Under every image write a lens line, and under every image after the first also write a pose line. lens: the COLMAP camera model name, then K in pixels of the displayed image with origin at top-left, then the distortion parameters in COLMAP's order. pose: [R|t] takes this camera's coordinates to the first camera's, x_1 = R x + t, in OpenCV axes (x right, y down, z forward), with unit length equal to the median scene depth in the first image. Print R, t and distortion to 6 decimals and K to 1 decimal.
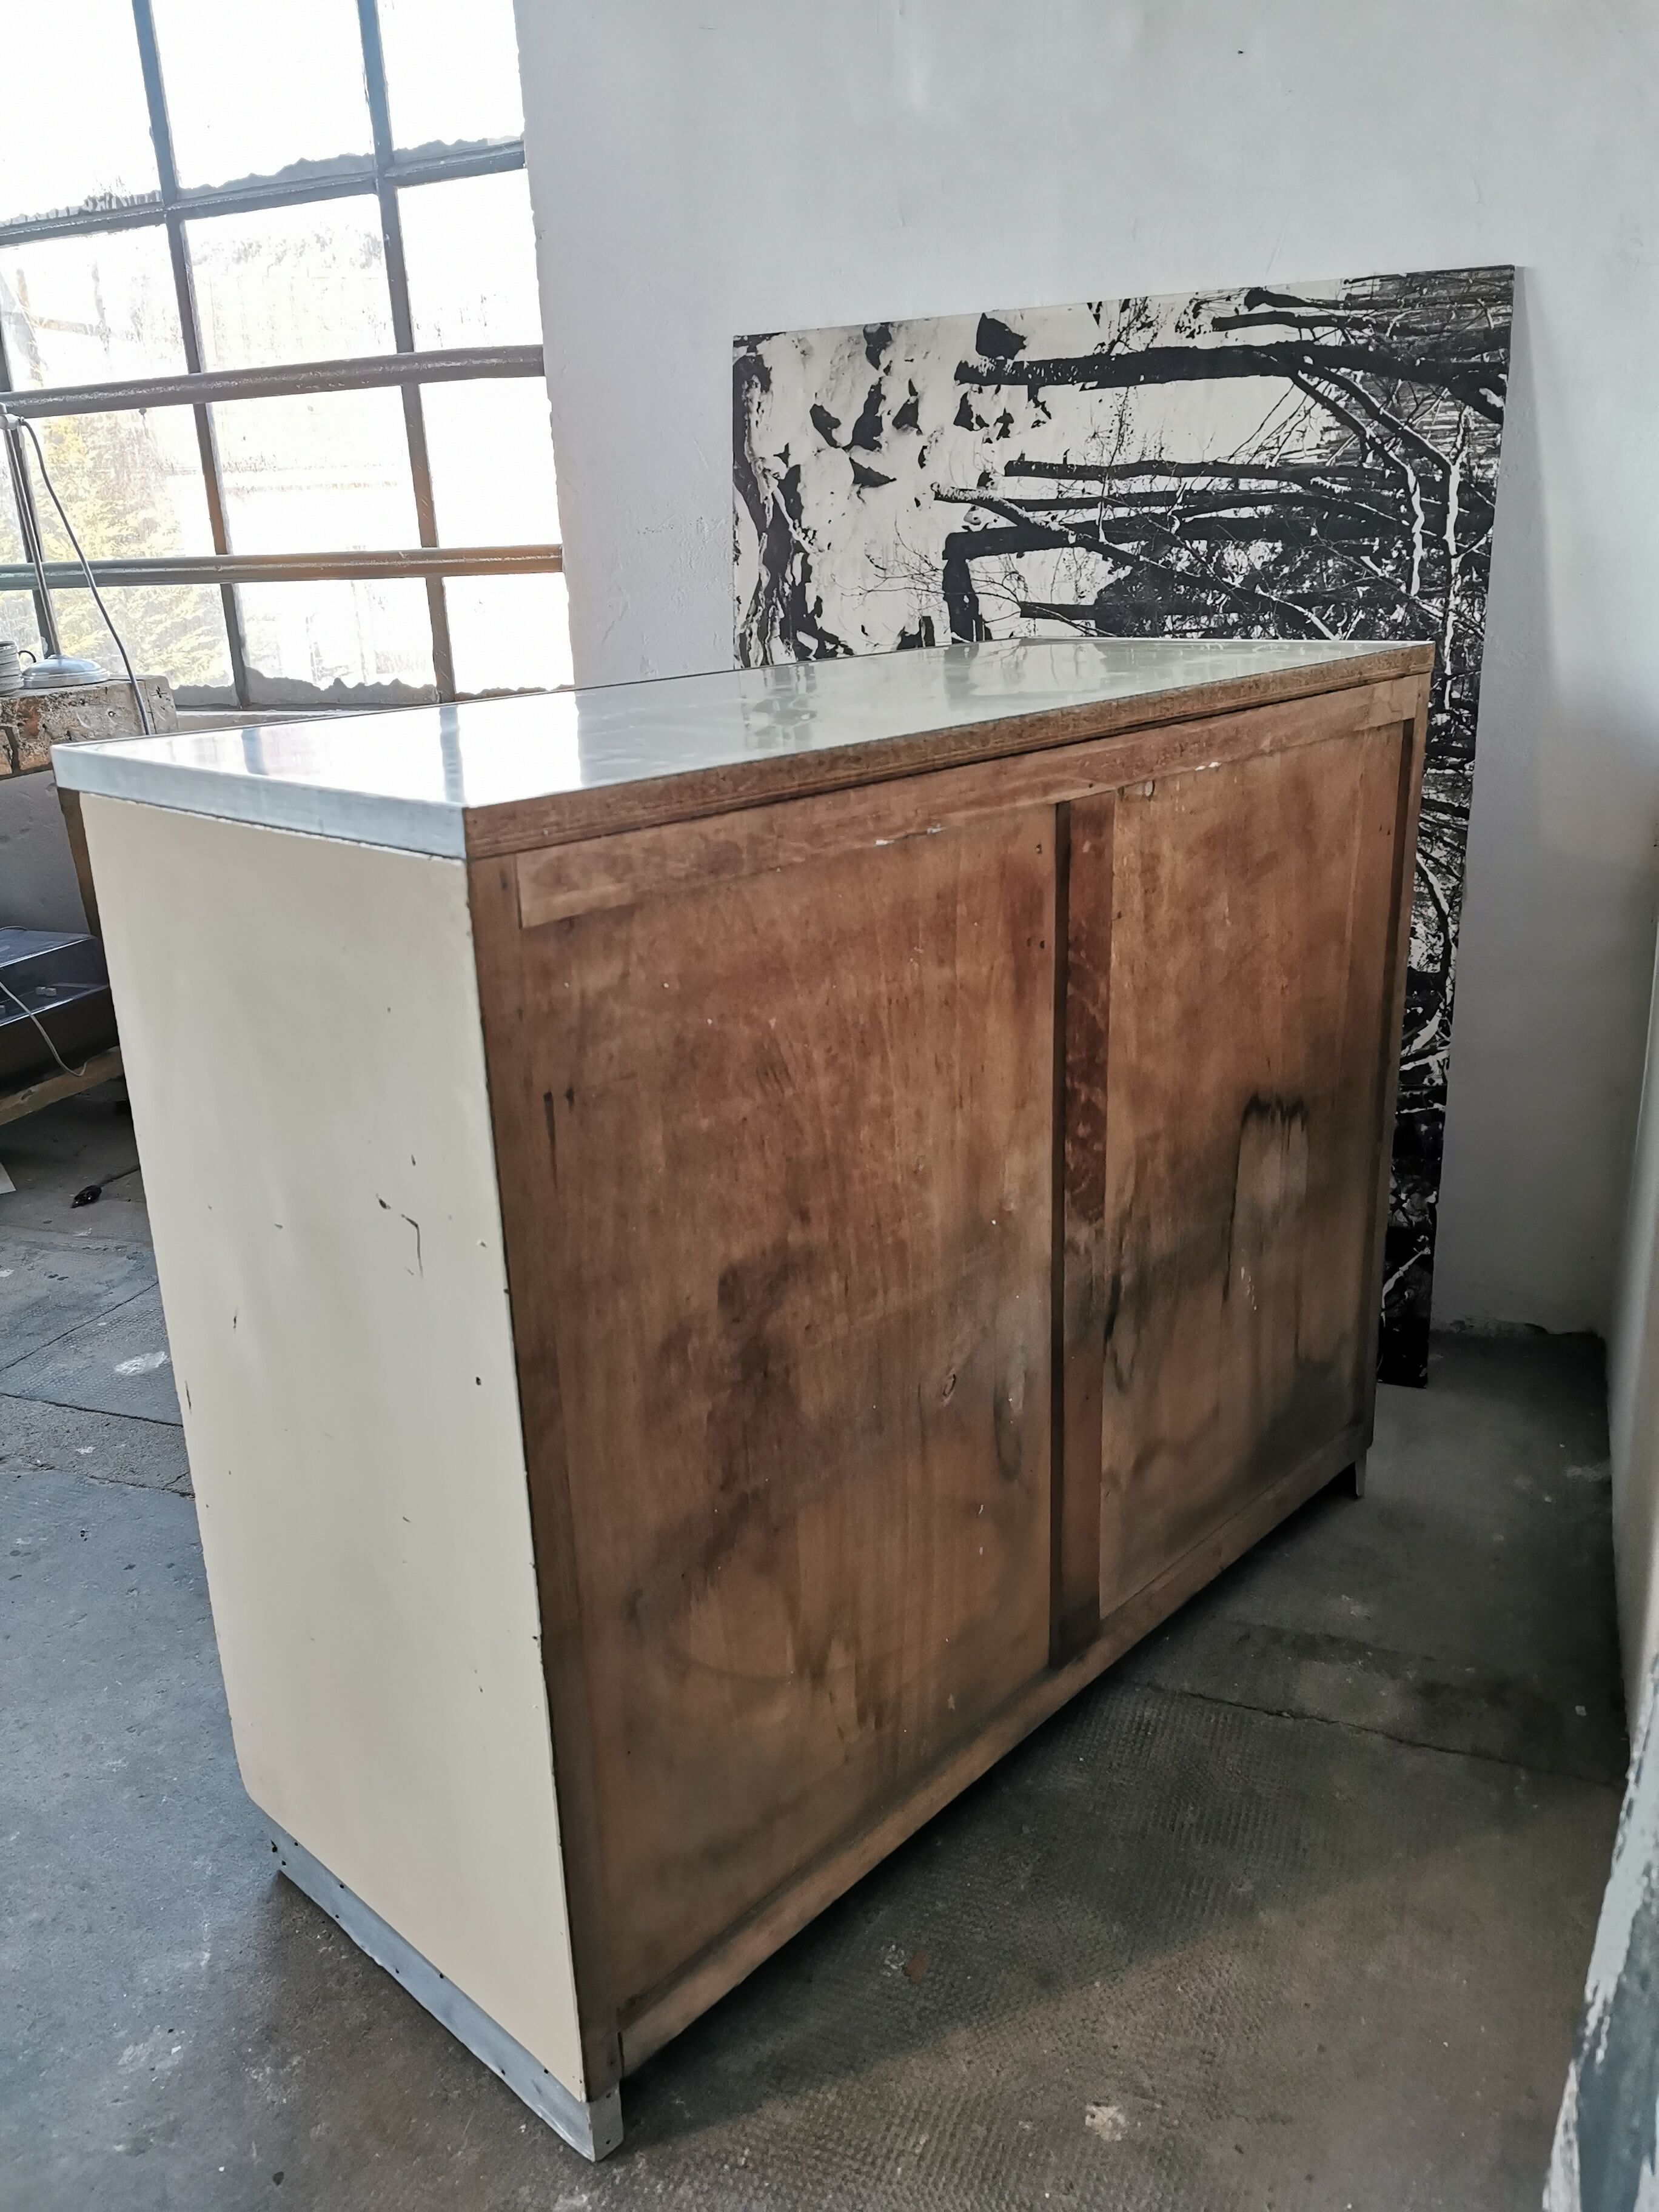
lens RADIAL K [[1699.3, 0, 799.4], [0, 1699.3, 1119.4], [0, 0, 1]] dist [0.037756, -0.064693]
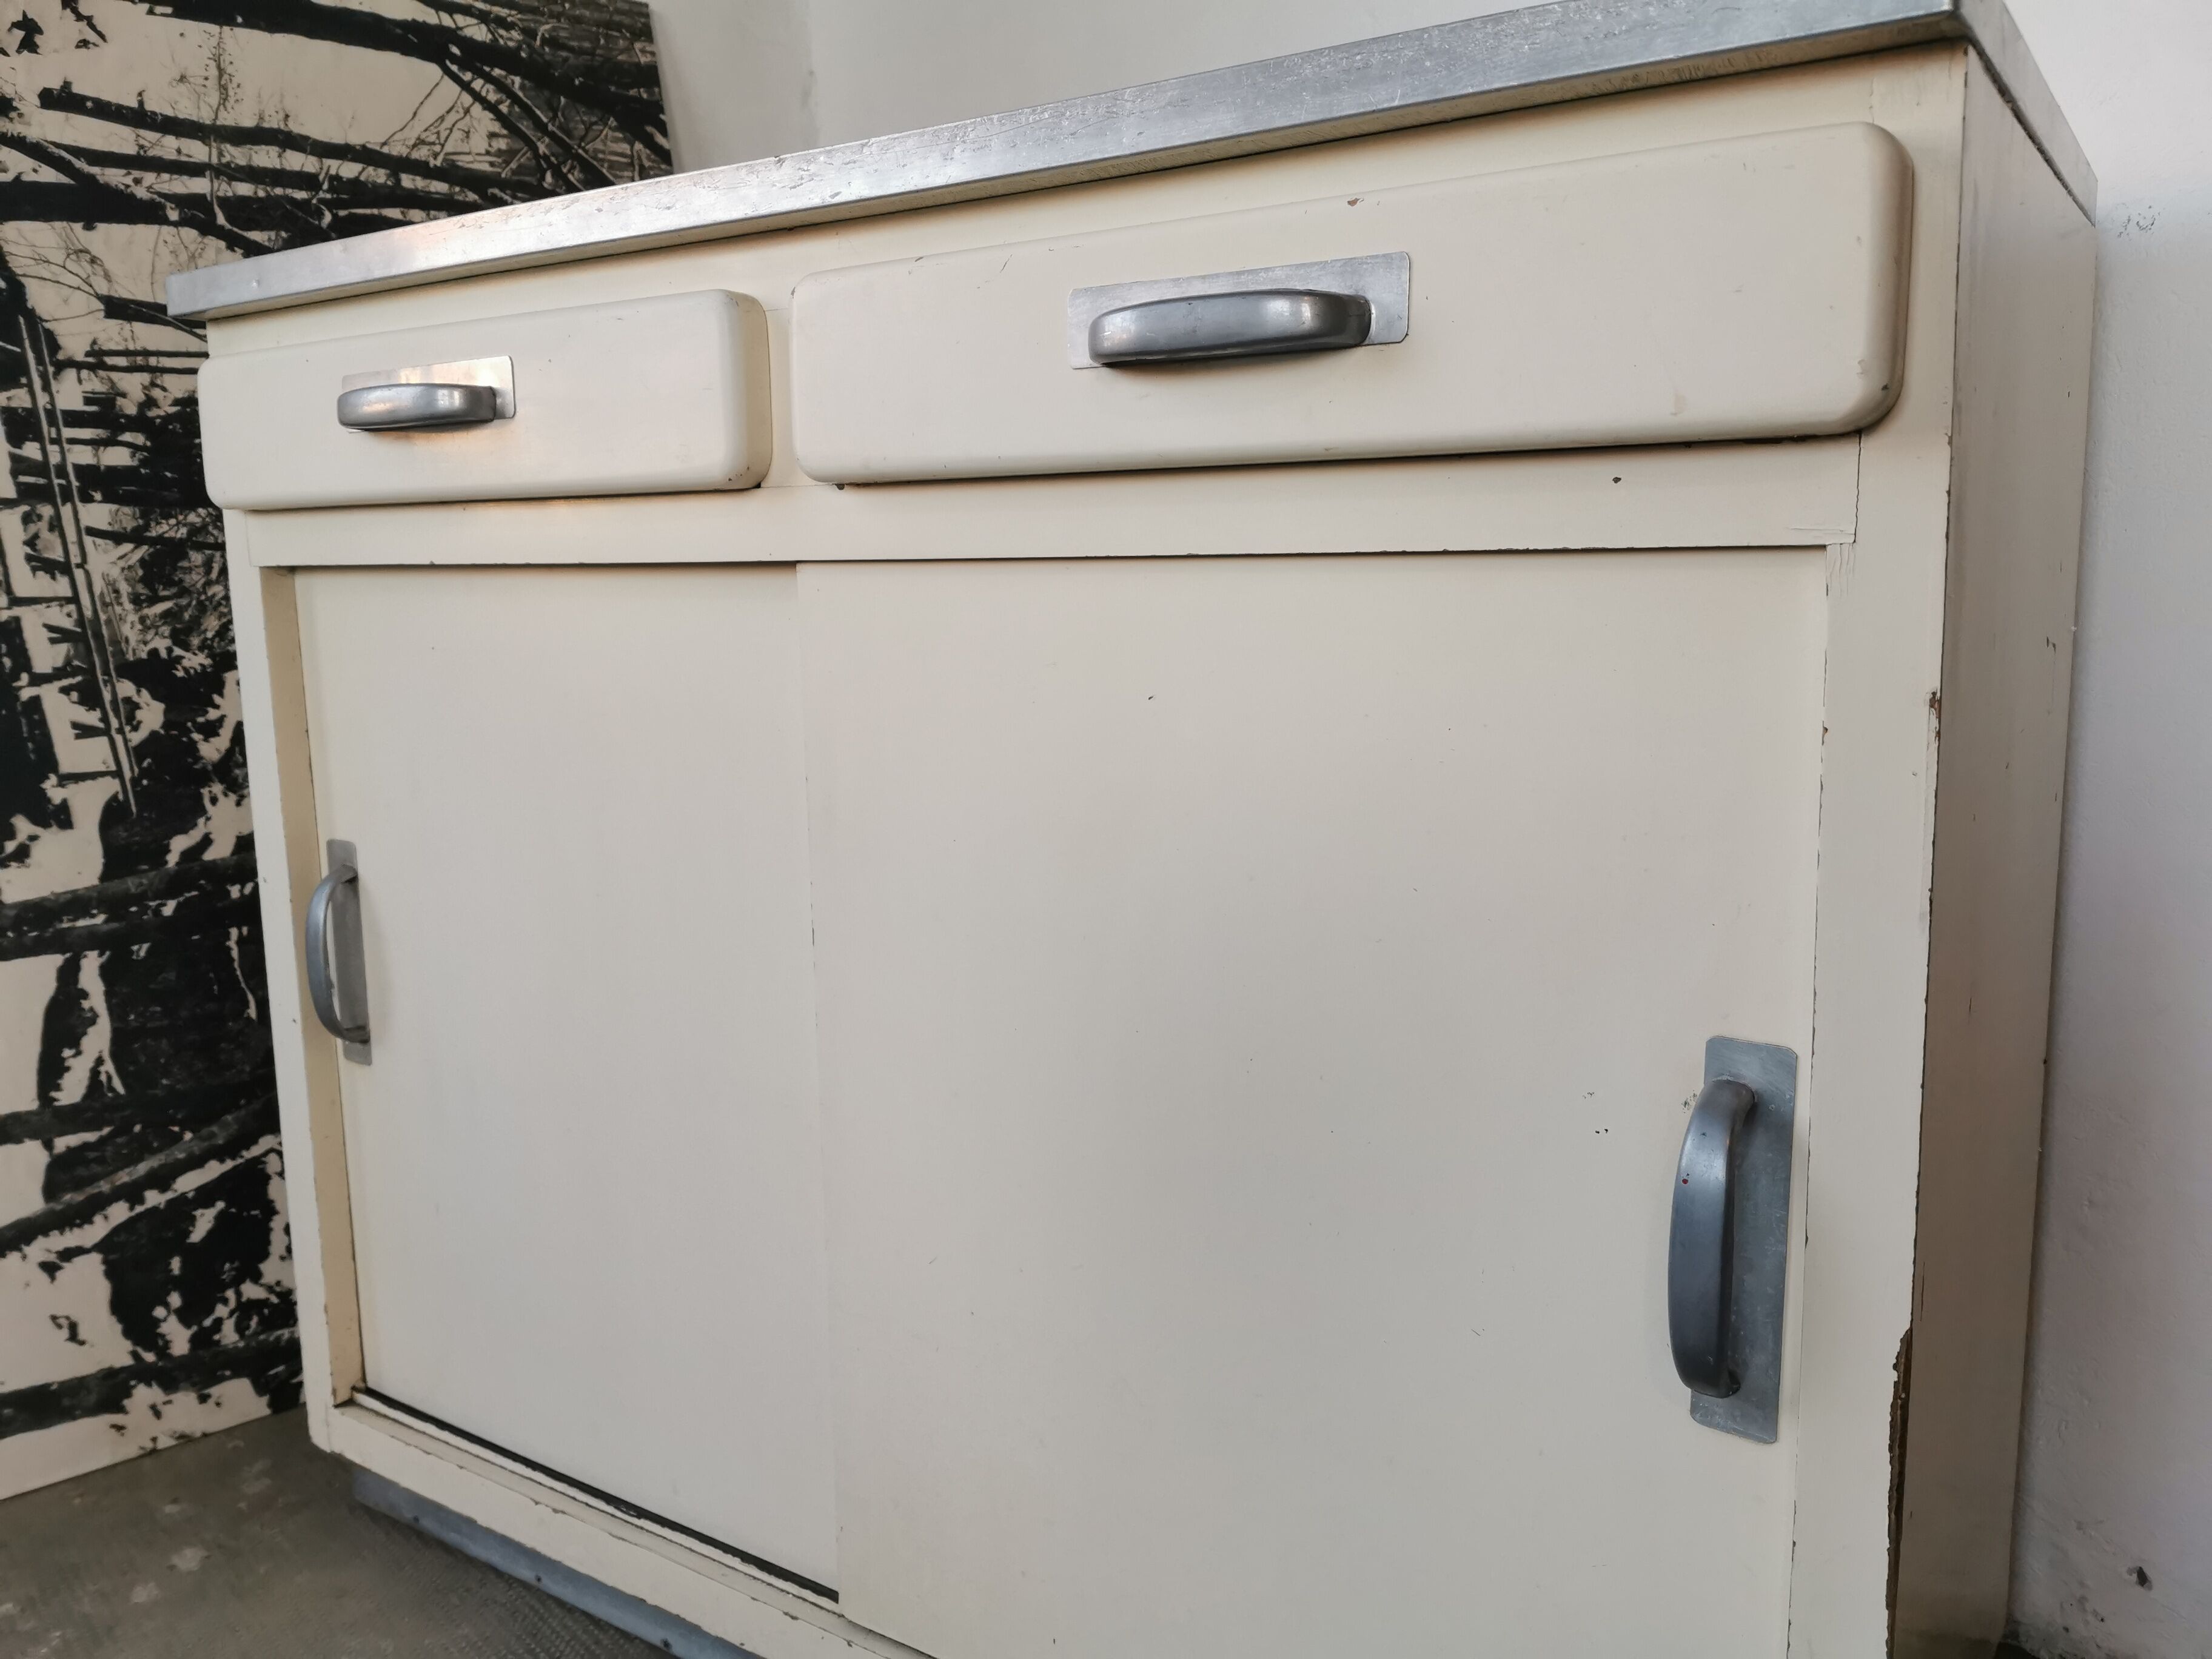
lens RADIAL K [[1699.3, 0, 1112.7], [0, 1699.3, 829.5], [0, 0, 1]] dist [0.037756, -0.064693]
pose [[0.440807, -0.107253, 0.891171, -0.326936], [0.294656, 0.955107, -0.030800, 0.032995], [-0.847860, 0.276166, 0.452620, 0.447340]]
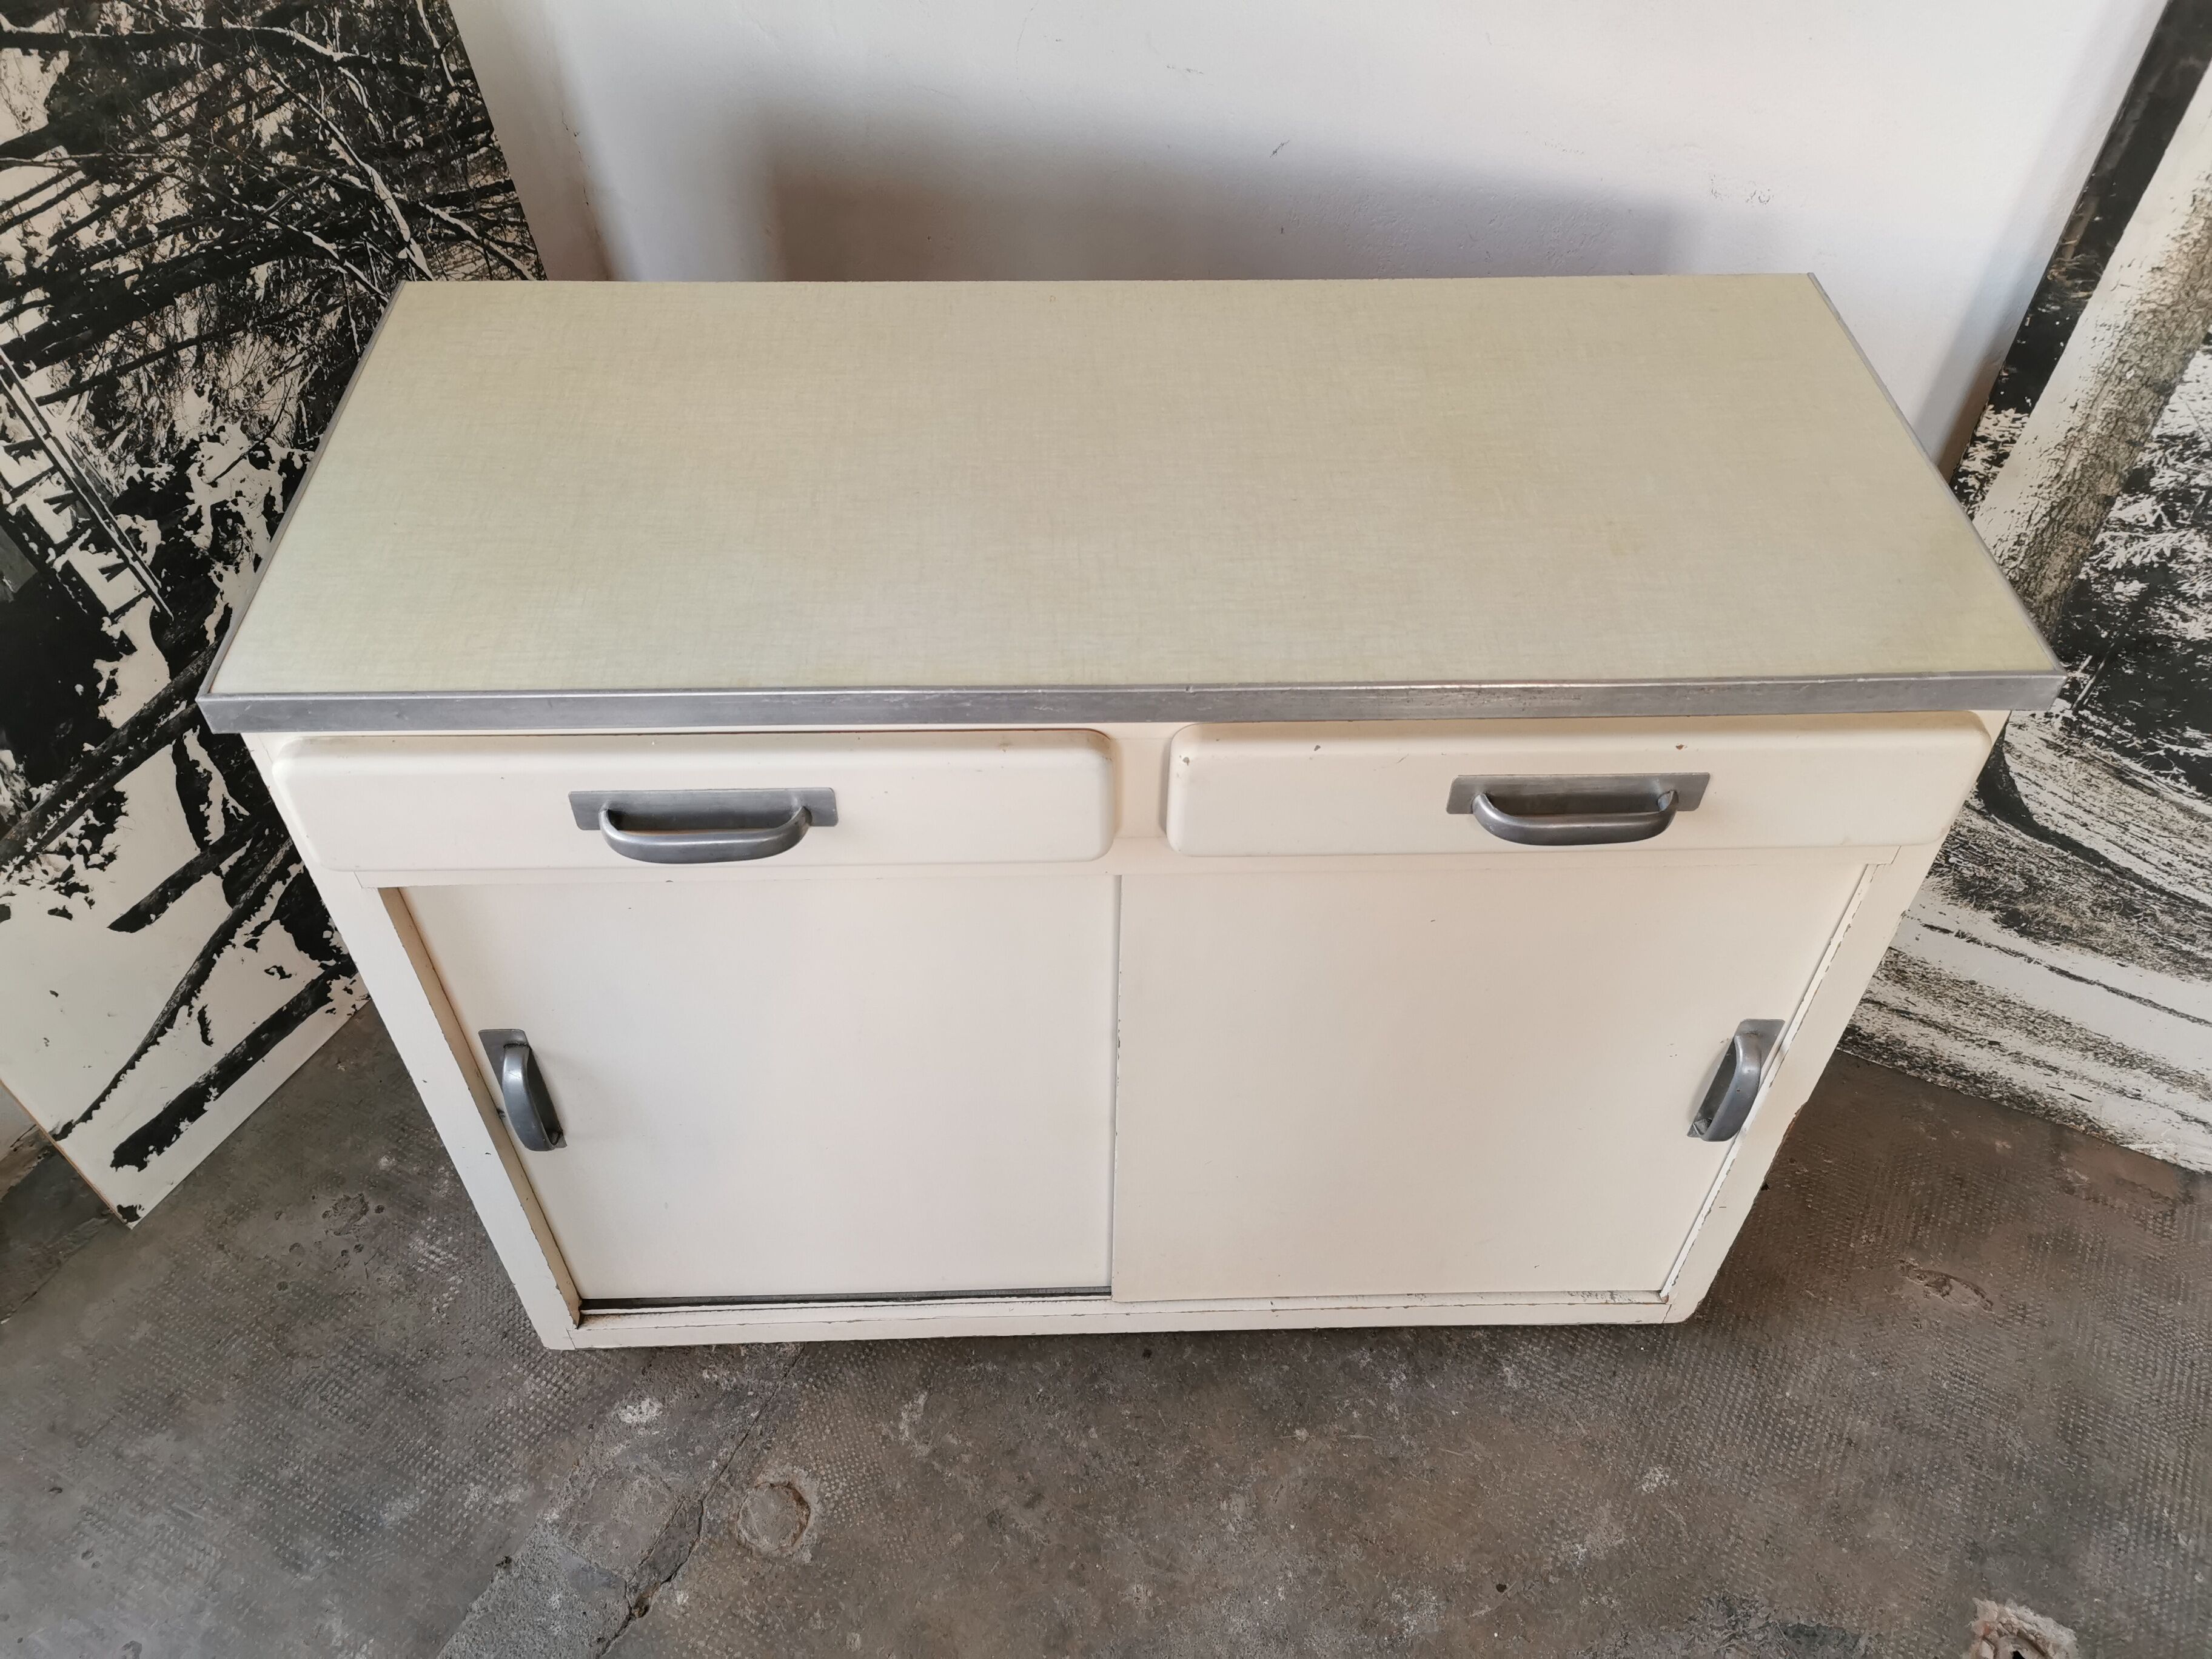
lens RADIAL K [[1699.3, 0, 1104.3], [0, 1699.3, 834.0], [0, 0, 1]] dist [0.037756, -0.064693]
pose [[0.081405, -0.700470, 0.709024, -0.486270], [0.310457, 0.693814, 0.649799, -0.430636], [-0.947096, 0.167225, 0.273945, 0.483228]]
